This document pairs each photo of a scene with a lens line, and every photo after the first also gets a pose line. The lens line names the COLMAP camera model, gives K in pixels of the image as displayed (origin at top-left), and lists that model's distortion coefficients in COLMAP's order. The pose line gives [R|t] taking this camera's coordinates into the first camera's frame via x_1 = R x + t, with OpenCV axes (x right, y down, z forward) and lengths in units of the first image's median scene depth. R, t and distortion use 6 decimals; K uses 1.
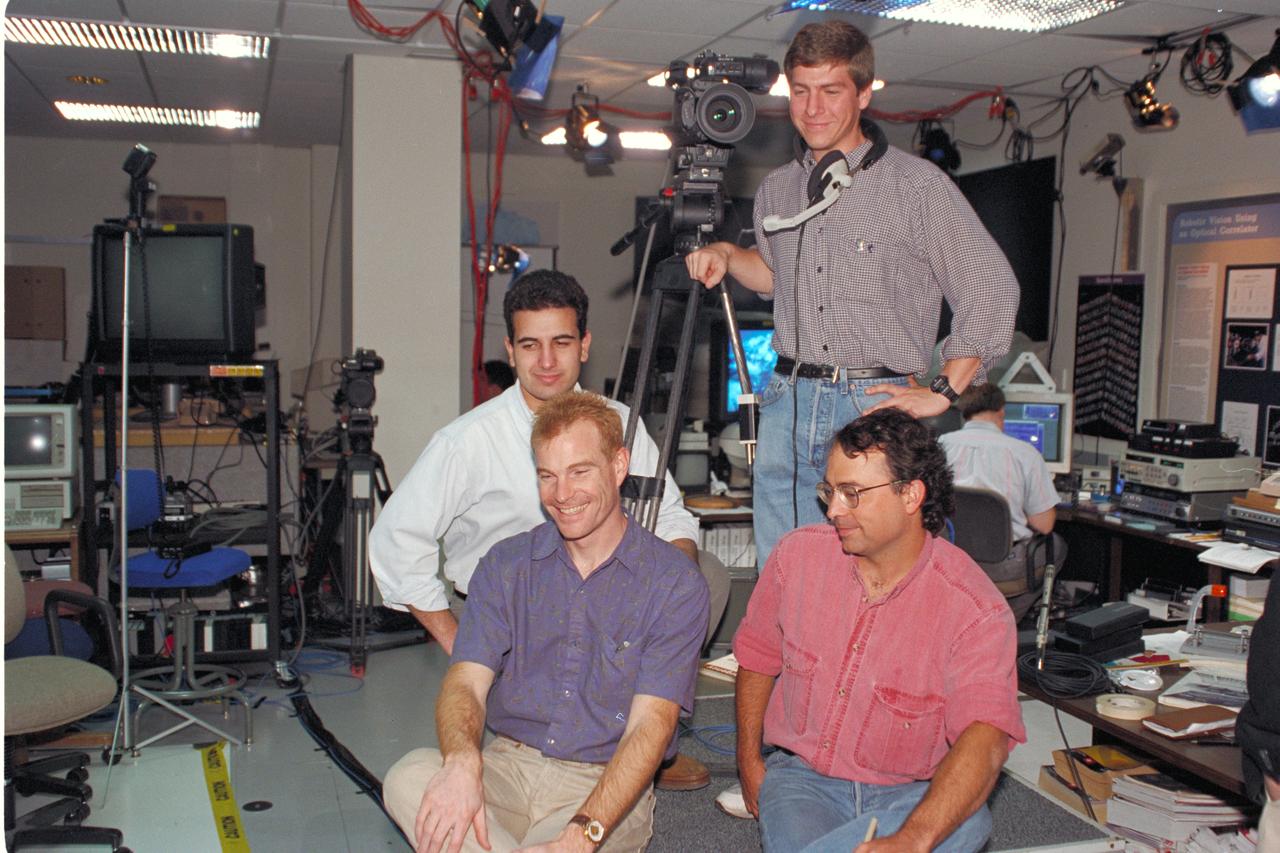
lens RADIAL K [[1292.8, 0, 635.7], [0, 1292.8, 402.8], [0, 0, 1]] dist [-0.009176, -0.003242]
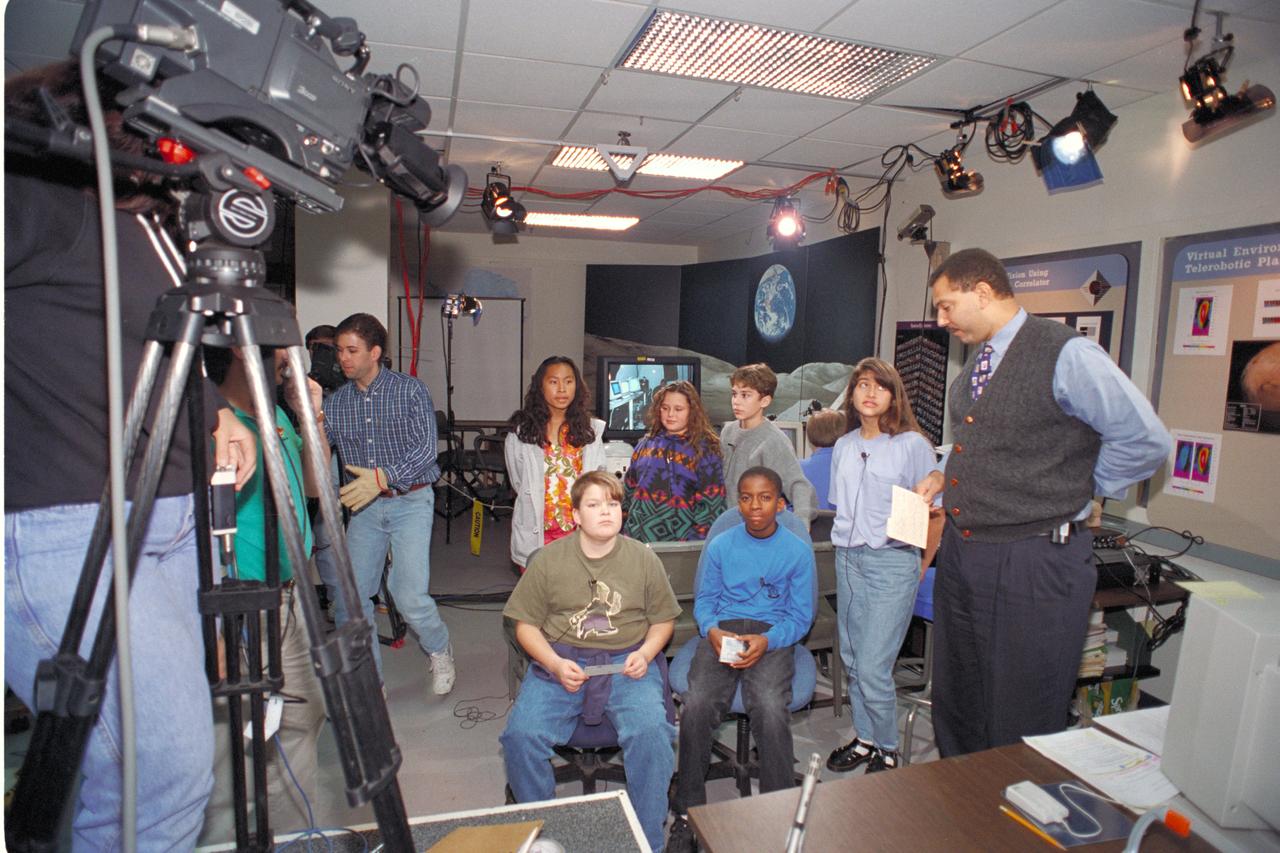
lens RADIAL K [[737.0, 0, 635.4], [0, 737.0, 409.5], [0, 0, 1]] dist [-0.042223, 0.002388]
pose [[0.999771, 0.005275, -0.020722, 0.112974], [-0.004796, 0.999723, 0.023059, -0.030652], [0.020838, -0.022955, 0.999519, 0.304430]]
